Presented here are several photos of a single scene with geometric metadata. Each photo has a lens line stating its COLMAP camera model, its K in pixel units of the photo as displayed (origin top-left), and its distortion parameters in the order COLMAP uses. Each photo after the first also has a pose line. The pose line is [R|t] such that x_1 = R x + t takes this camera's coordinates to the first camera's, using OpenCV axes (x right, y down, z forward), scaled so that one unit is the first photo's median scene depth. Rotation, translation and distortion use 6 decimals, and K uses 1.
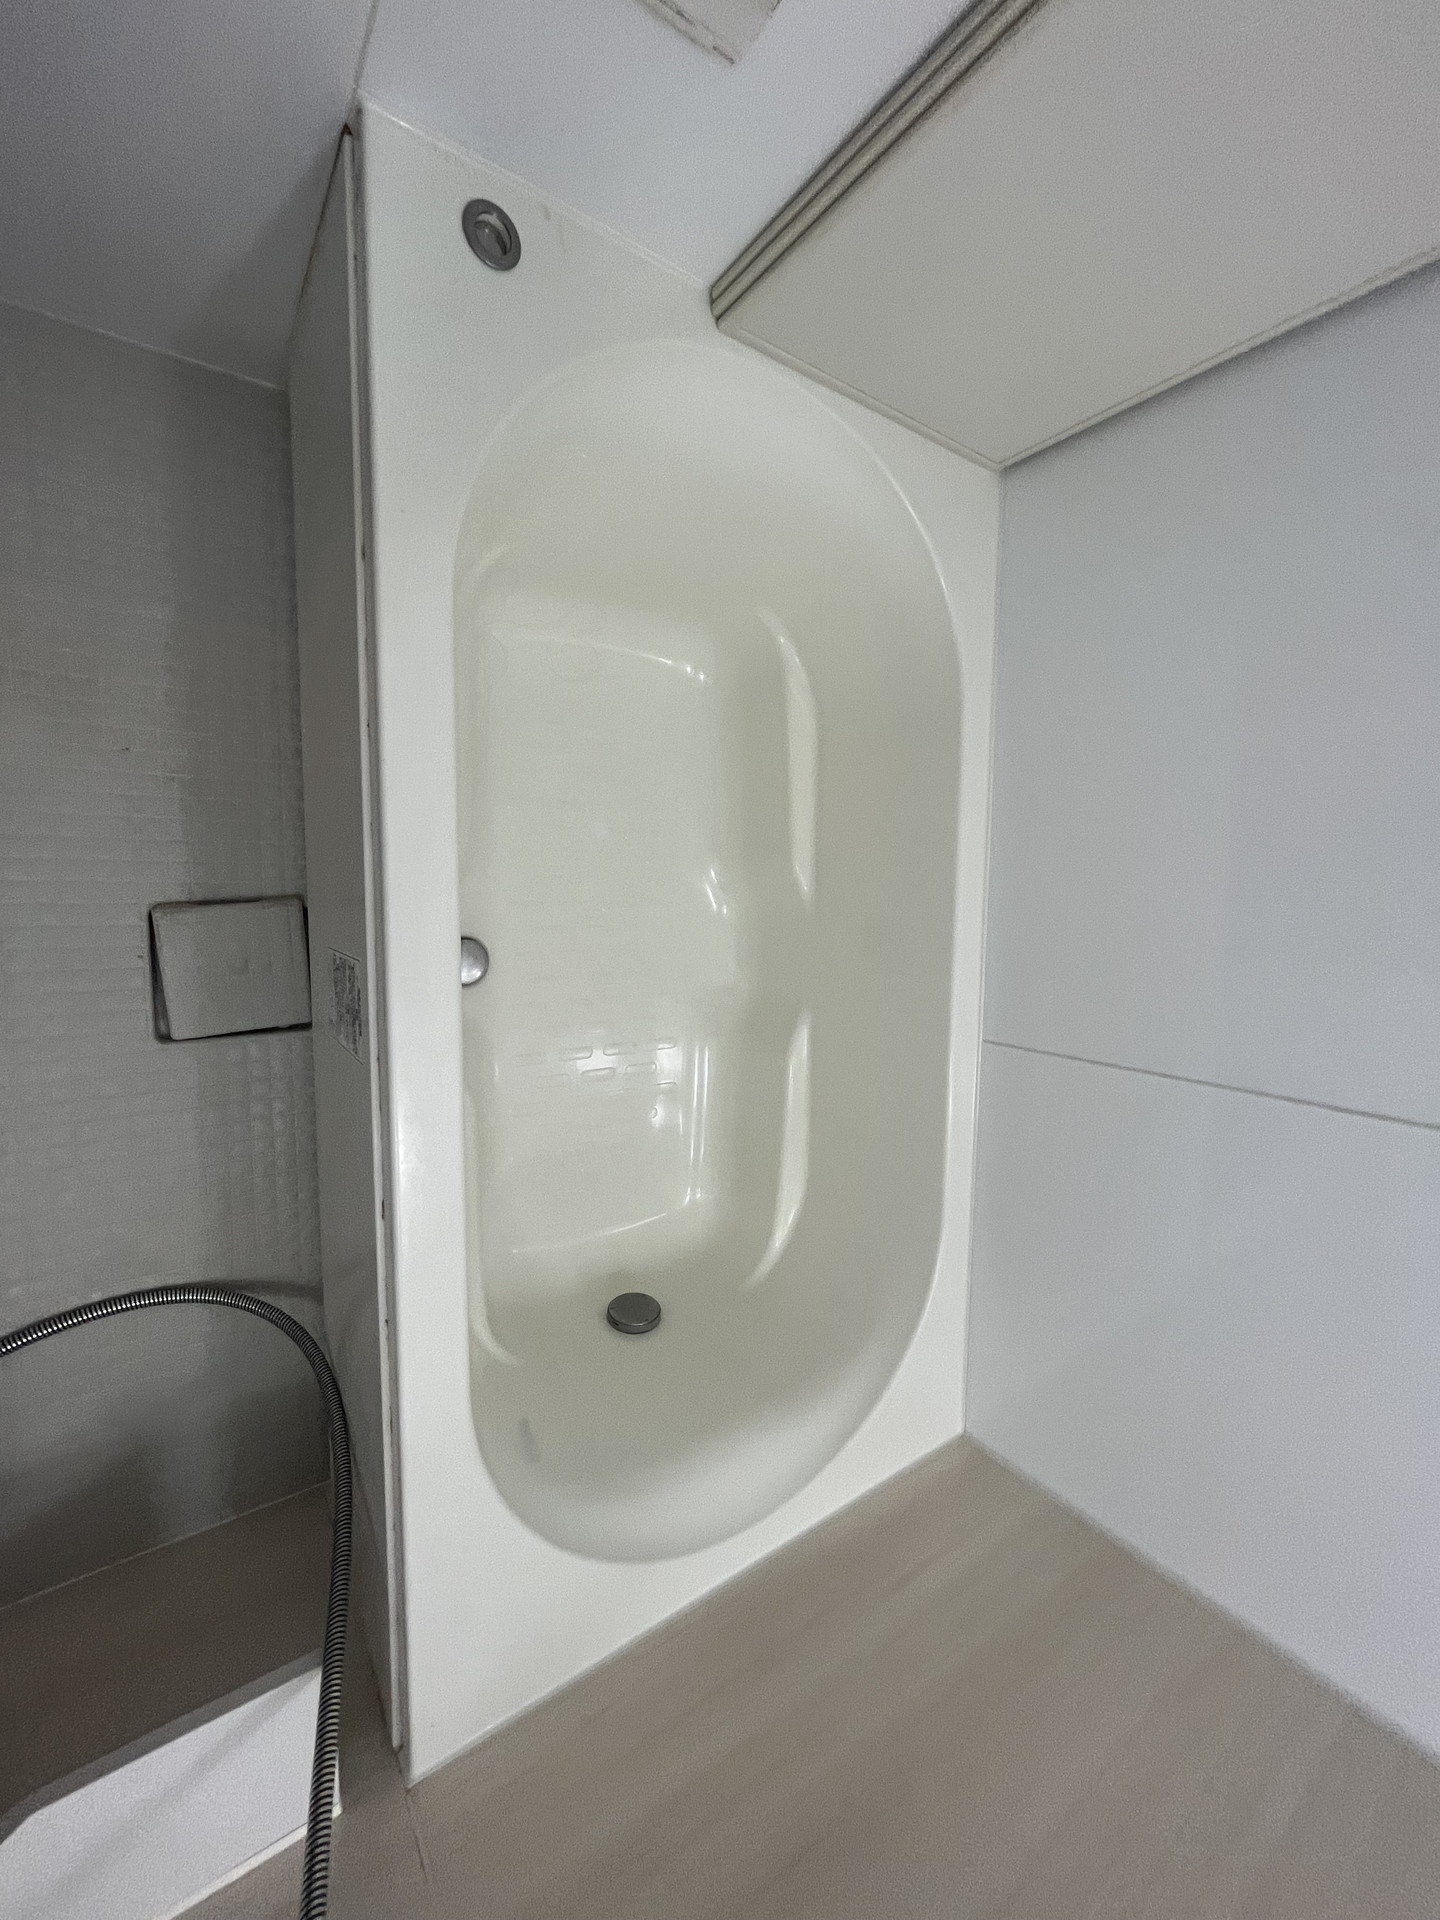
lens RADIAL K [[778.4, 0, 720.0], [0, 778.4, 960.0], [0, 0, 1]] dist [-0.000631, -0.000195]
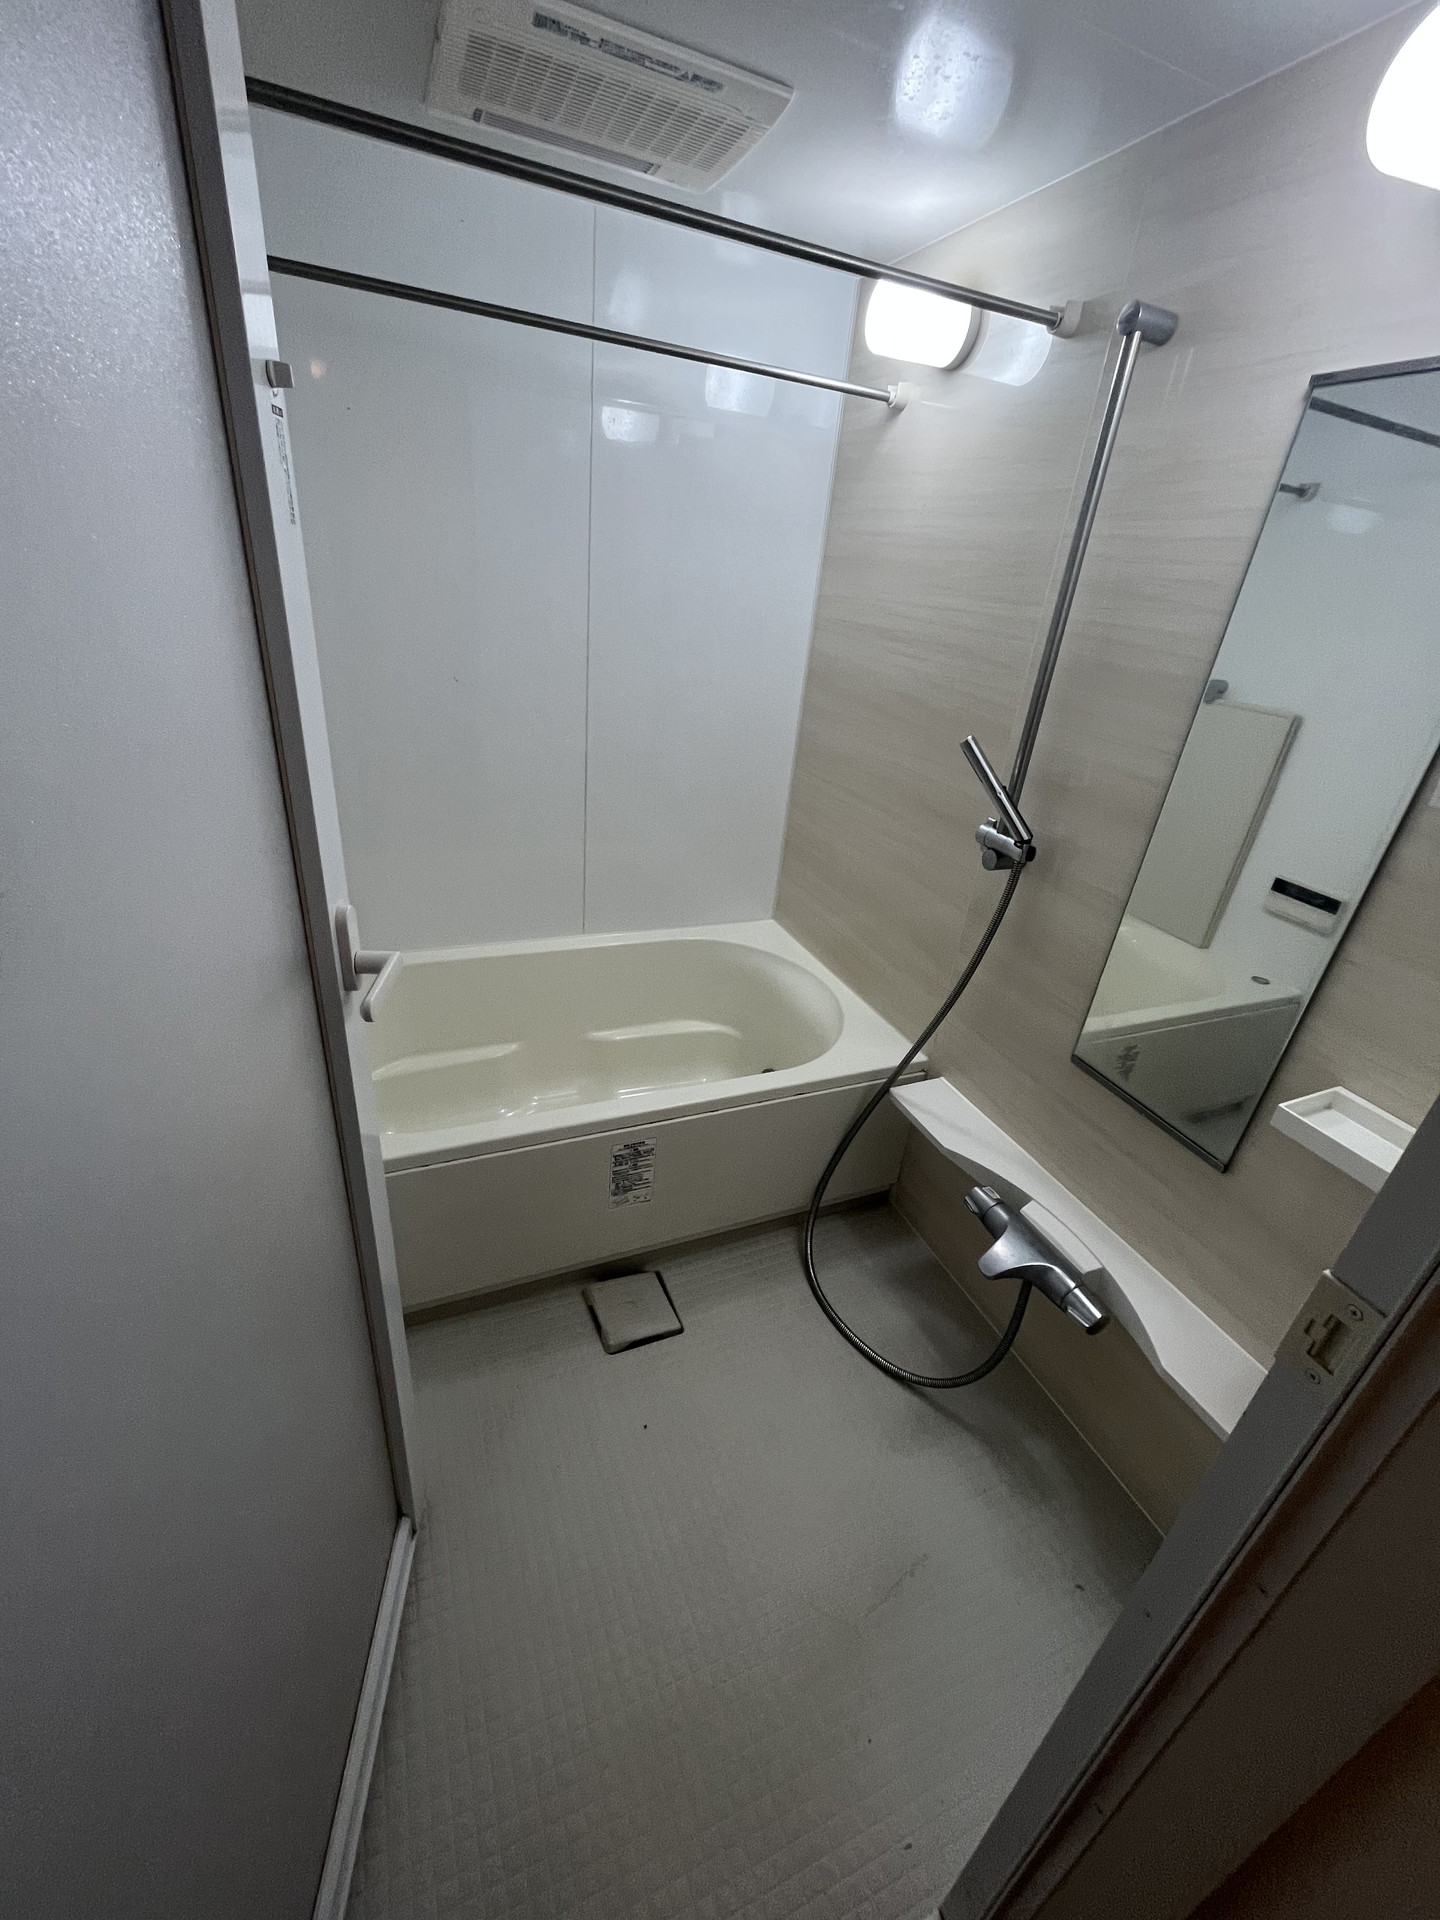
lens RADIAL K [[778.4, 0, 720.0], [0, 778.4, 960.0], [0, 0, 1]] dist [-0.000631, -0.000195]
pose [[-0.272440, -0.880001, 0.389068, -0.581178], [0.936917, -0.150593, 0.315449, -0.203343], [-0.219004, 0.450466, 0.865516, -0.750638]]
